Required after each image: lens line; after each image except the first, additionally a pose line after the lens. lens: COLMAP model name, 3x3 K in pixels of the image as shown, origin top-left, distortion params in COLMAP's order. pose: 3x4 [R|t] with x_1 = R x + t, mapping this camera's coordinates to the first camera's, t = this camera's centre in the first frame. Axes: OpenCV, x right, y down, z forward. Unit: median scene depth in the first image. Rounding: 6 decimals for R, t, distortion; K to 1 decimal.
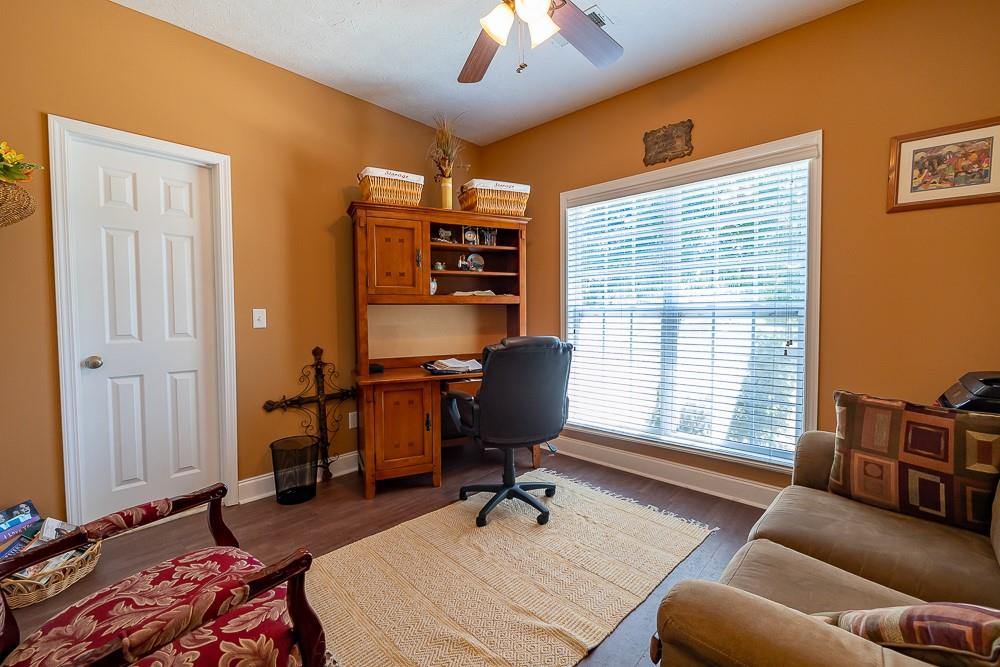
lens RADIAL K [[438.0, 0, 496.3], [0, 438.0, 323.4], [0, 0, 1]] dist [0.029672, -0.000025]
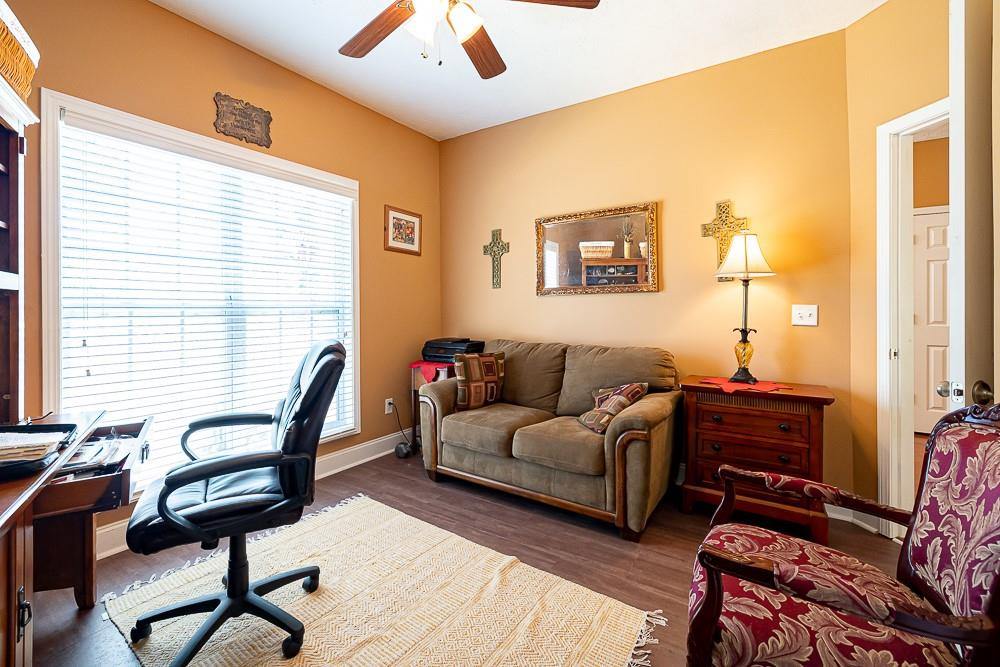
lens RADIAL K [[429.8, 0, 496.5], [0, 429.8, 307.0], [0, 0, 1]] dist [-0.000923, -0.000159]
pose [[-0.173277, 0.014101, 0.984772, -0.729736], [0.030950, 0.999482, -0.008866, -0.011389], [-0.984387, 0.028942, -0.173623, 0.875873]]
